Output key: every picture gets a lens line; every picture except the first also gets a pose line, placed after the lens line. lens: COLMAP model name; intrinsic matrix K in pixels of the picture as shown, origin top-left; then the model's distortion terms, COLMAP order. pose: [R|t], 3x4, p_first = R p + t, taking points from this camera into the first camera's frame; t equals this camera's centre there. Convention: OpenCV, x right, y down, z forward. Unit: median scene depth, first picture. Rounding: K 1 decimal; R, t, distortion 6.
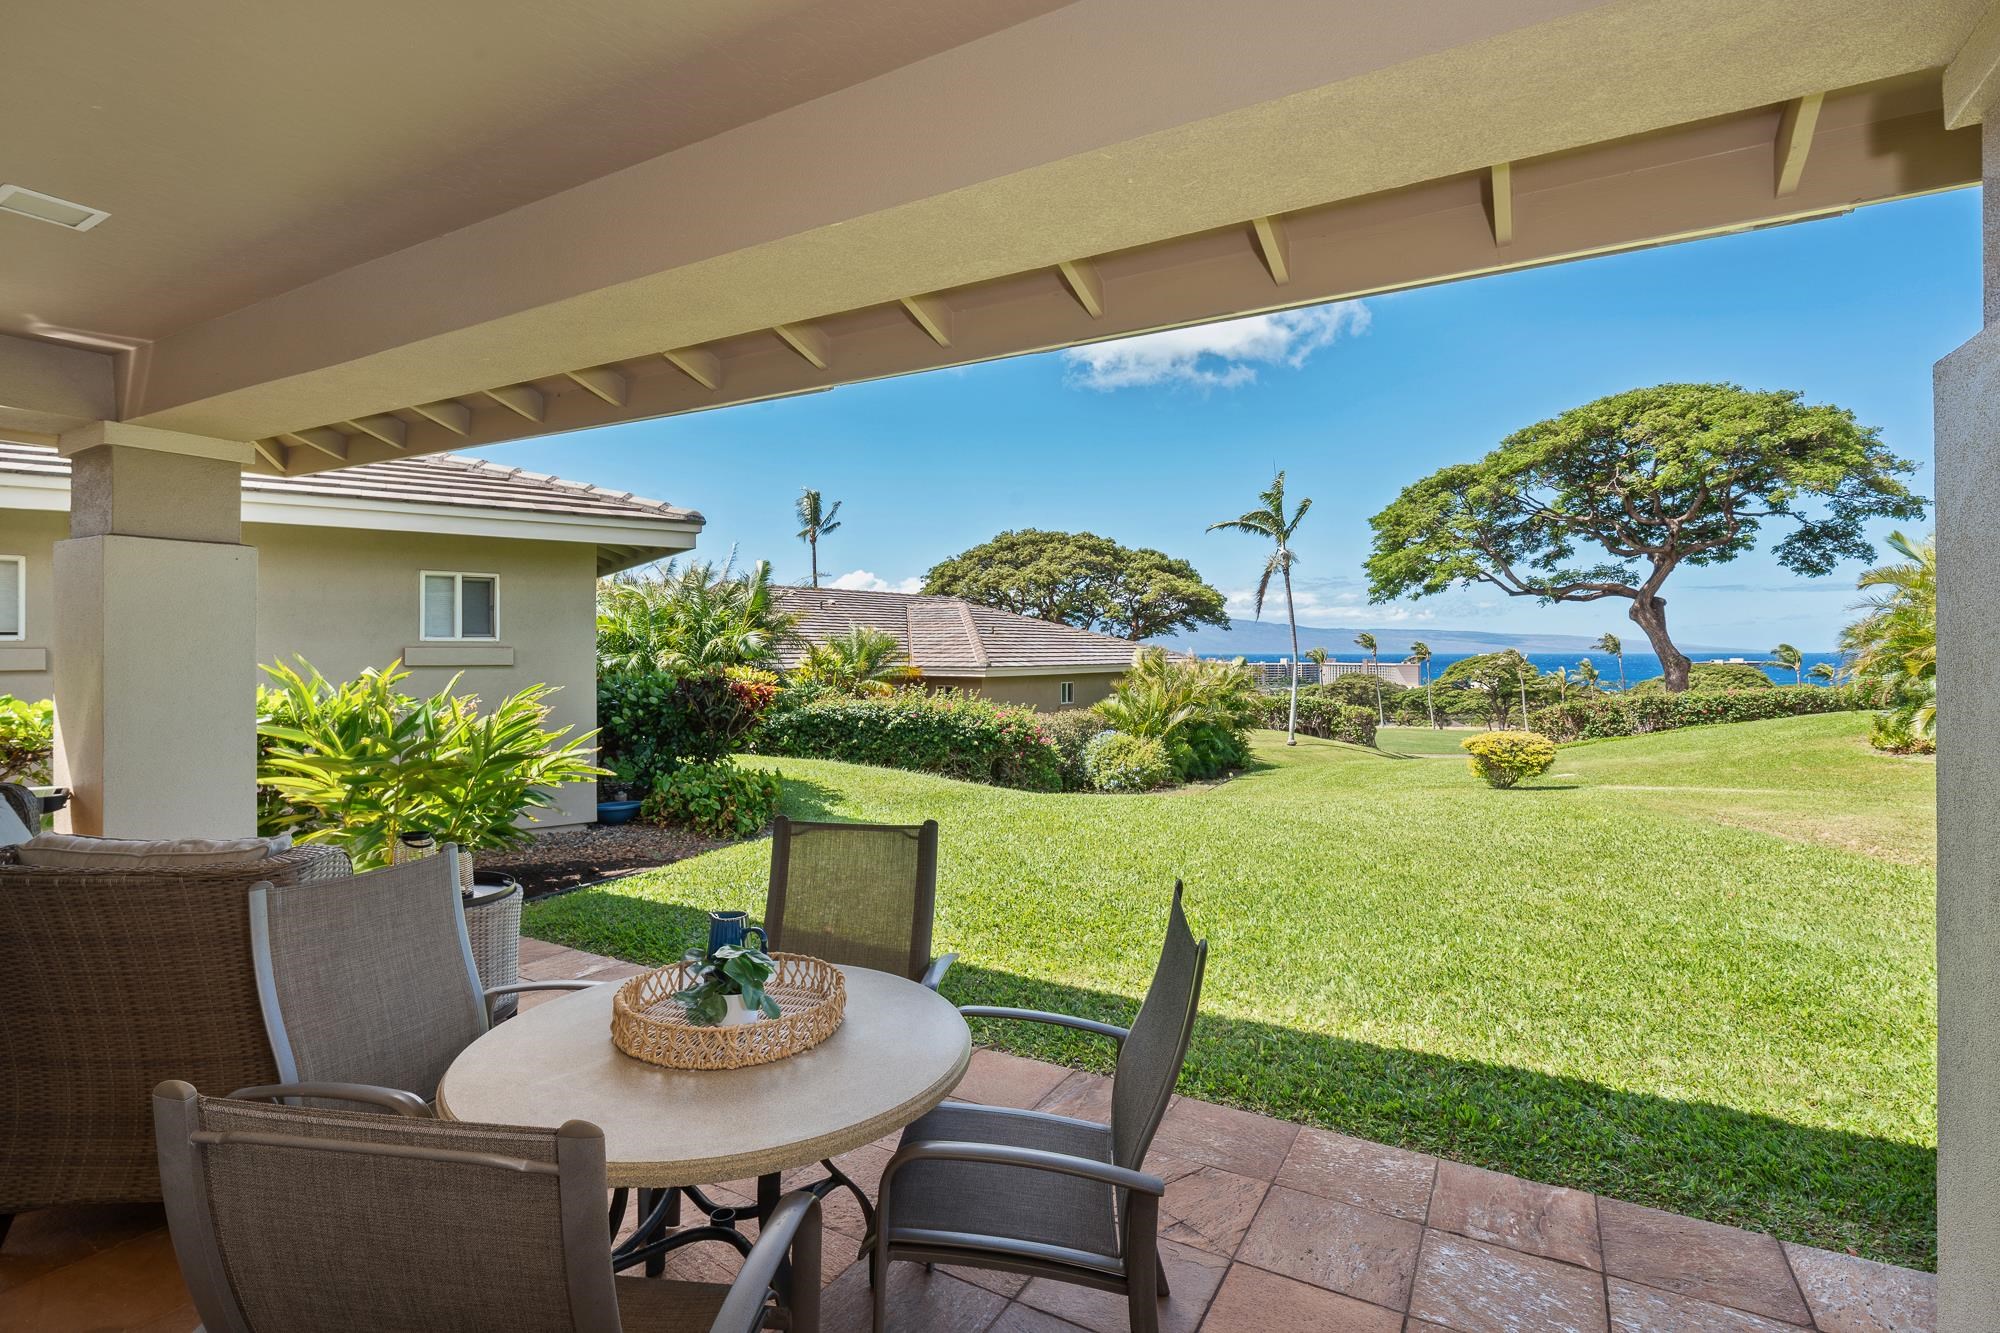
lens RADIAL K [[944.7, 0, 1007.8], [0, 944.7, 638.2], [0, 0, 1]] dist [-0.001227, -0.000006]
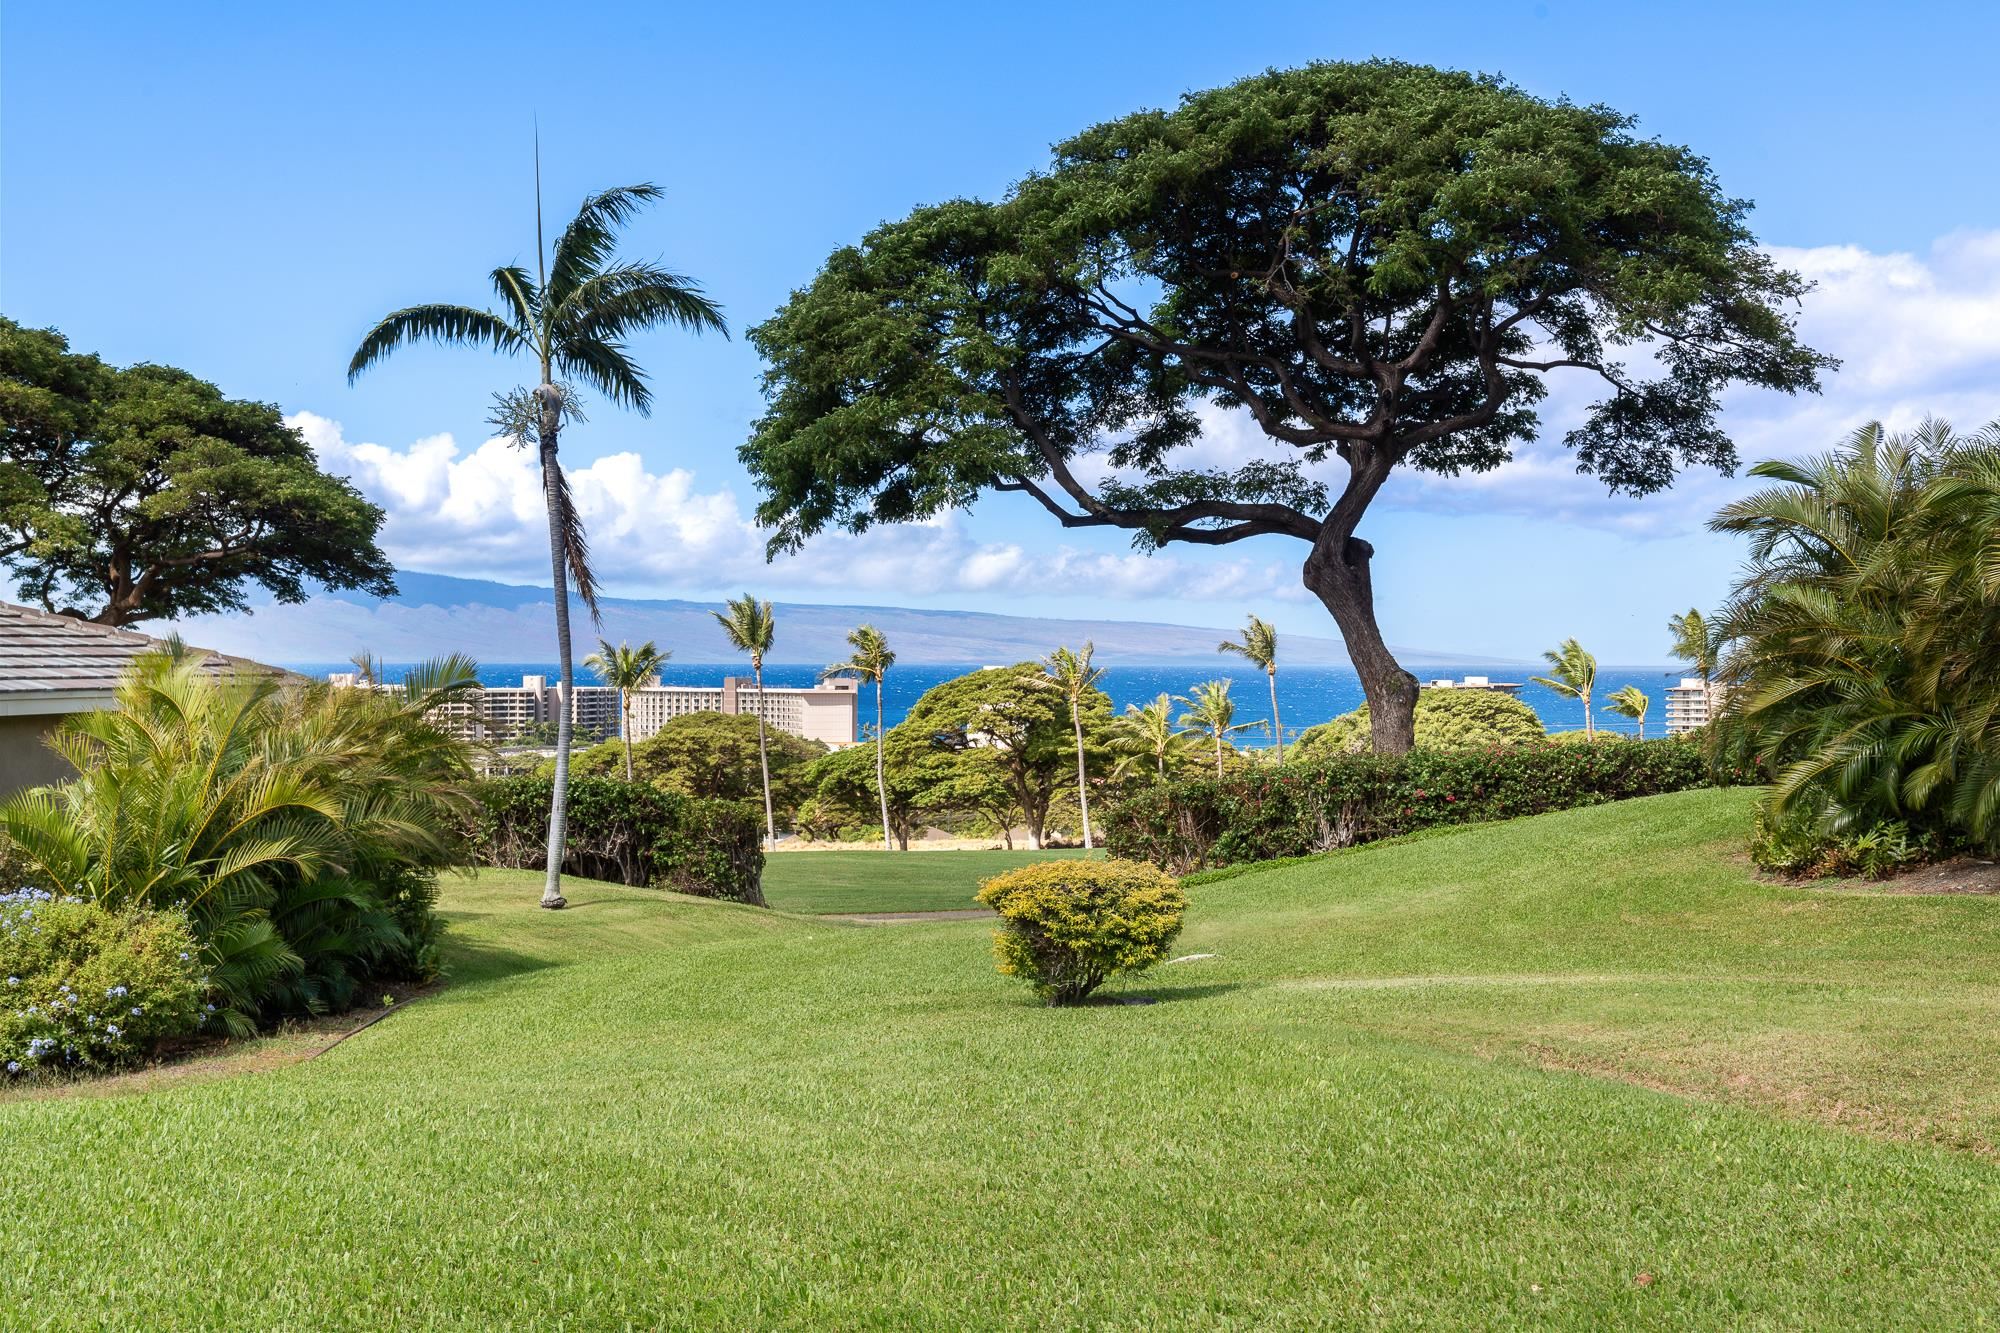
lens RADIAL K [[2487.8, 0, 1000.0], [0, 2487.8, 666.5], [0, 0, 1]] dist [-0.025116, -0.004247]
pose [[0.891666, 0.003146, 0.452683, 0.009418], [-0.011192, 0.999823, 0.015098, 0.000625], [-0.452556, -0.018529, 0.891543, 0.033960]]
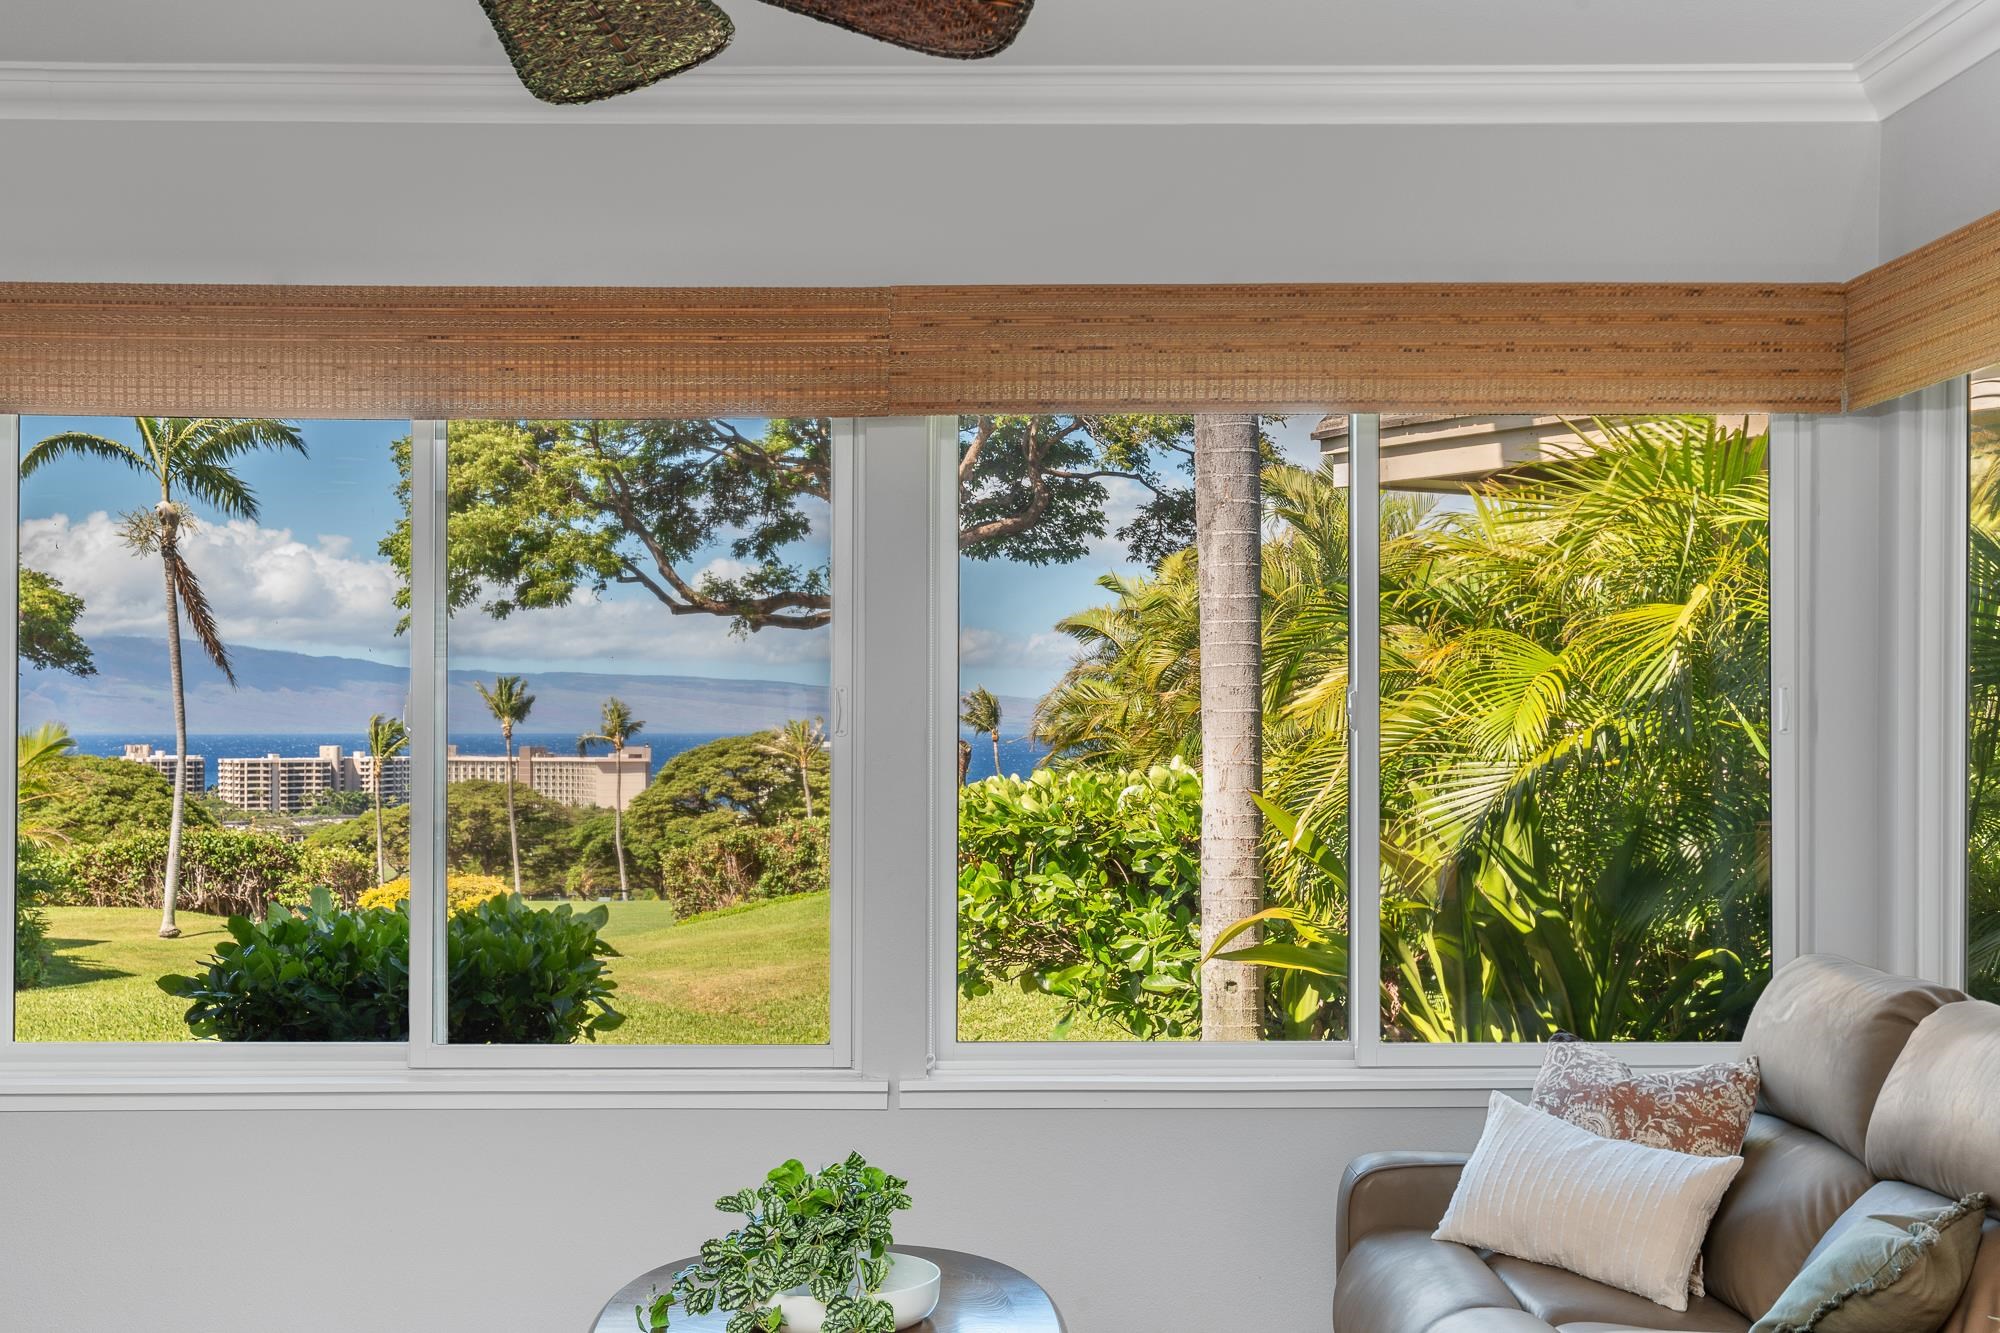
lens RADIAL K [[2487.8, 0, 1000.0], [0, 2487.8, 666.5], [0, 0, 1]] dist [-0.025116, -0.004247]
pose [[0.859399, 0.012955, 0.511141, 0.027777], [-0.007560, 0.999892, -0.012632, -0.003519], [-0.511249, 0.006992, 0.859404, -0.185967]]
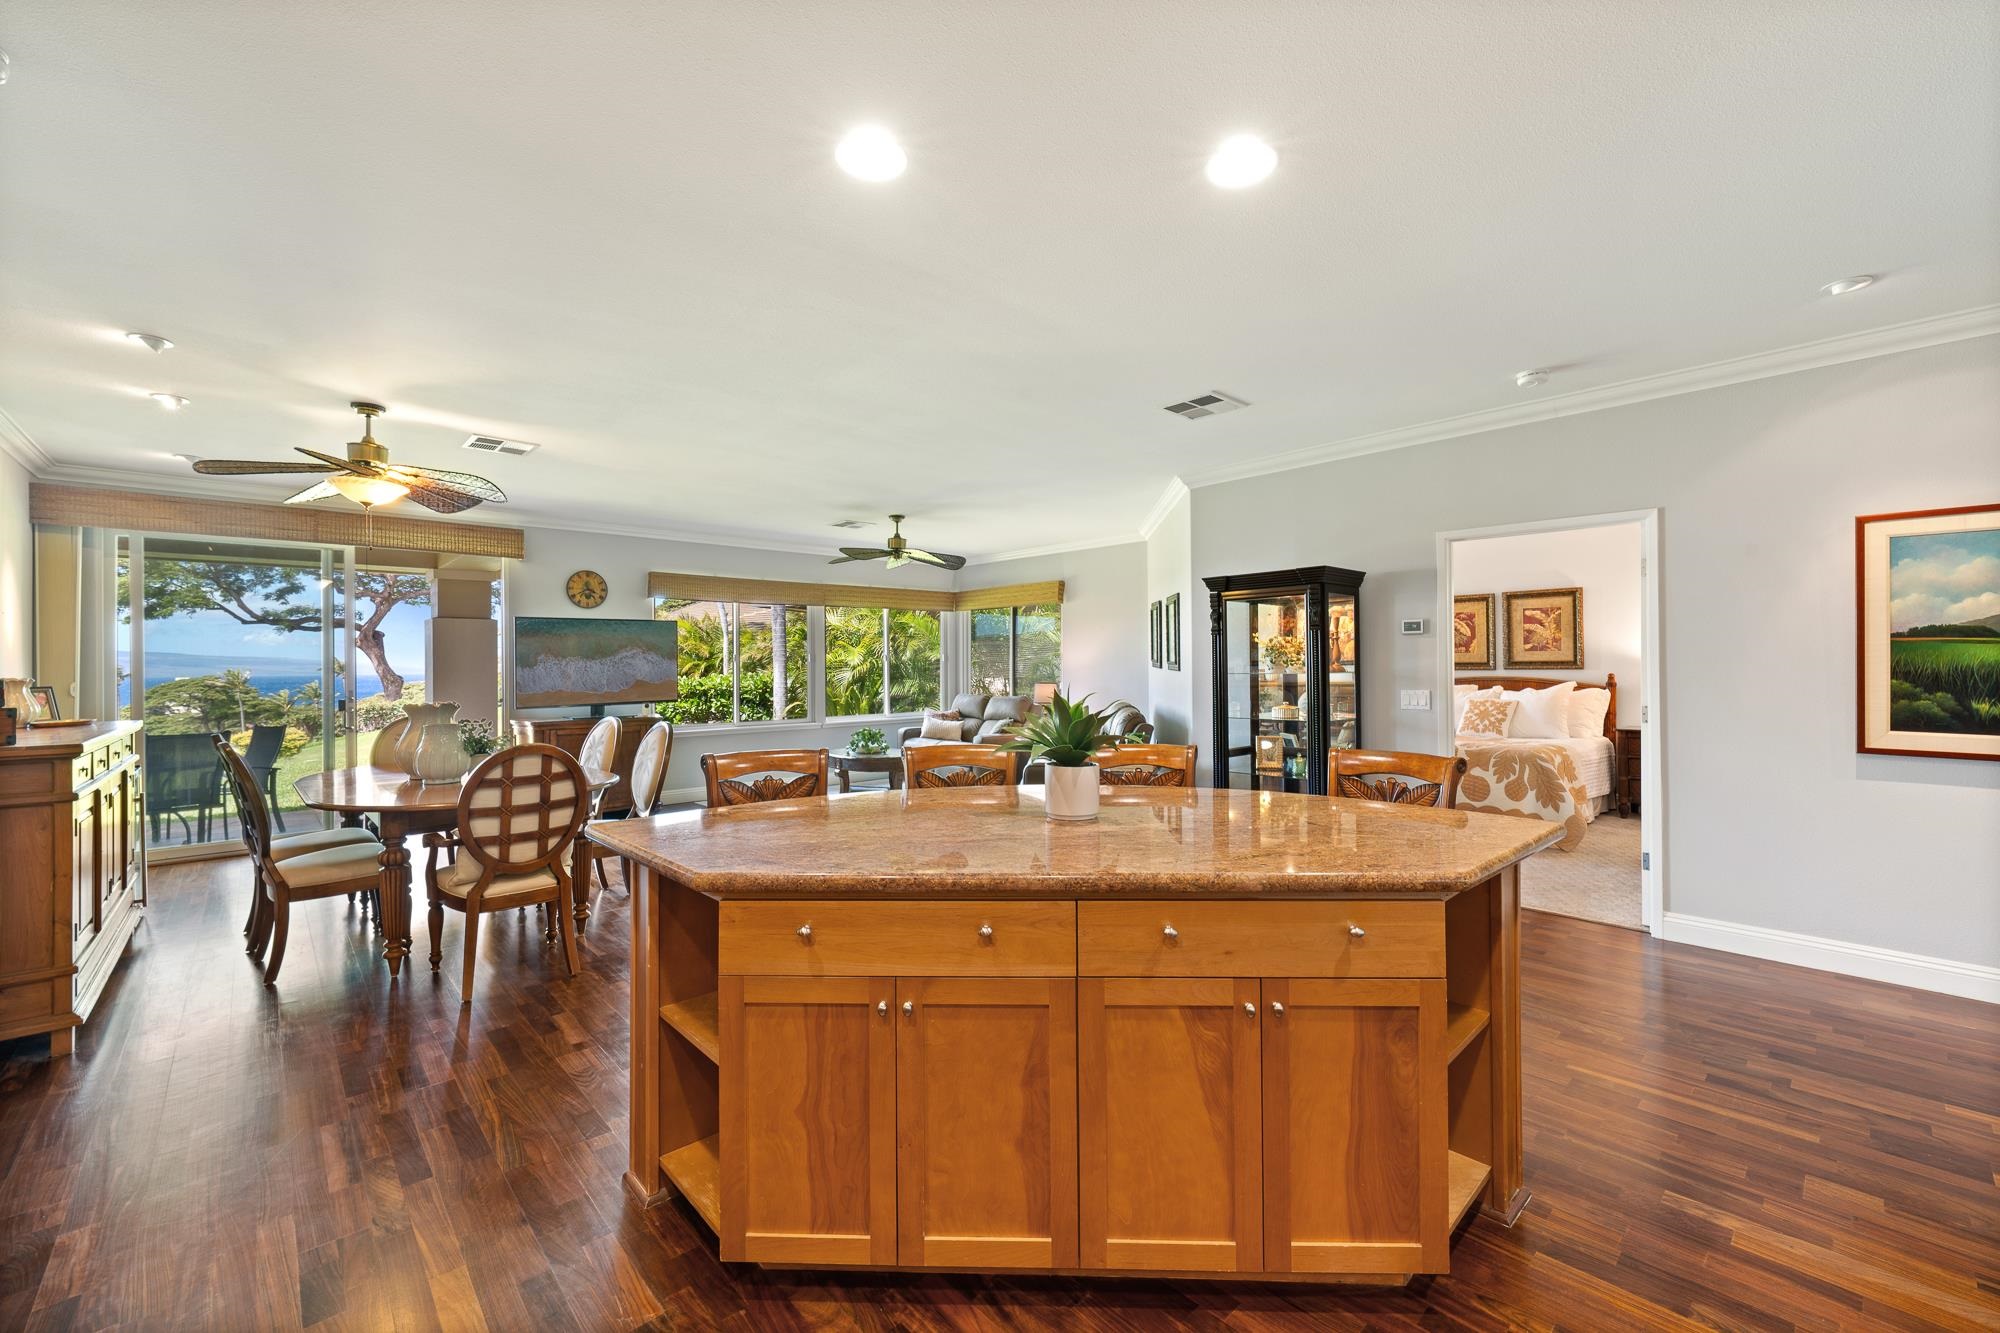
lens RADIAL K [[828.1, 0, 1019.0], [0, 828.1, 662.6], [0, 0, 1]] dist [-0.000375, -0.000067]
pose [[0.303563, 0.000278, 0.952811, -0.139939], [-0.002233, 0.999997, 0.000420, -0.000961], [-0.952809, -0.002255, 0.303563, -0.201572]]
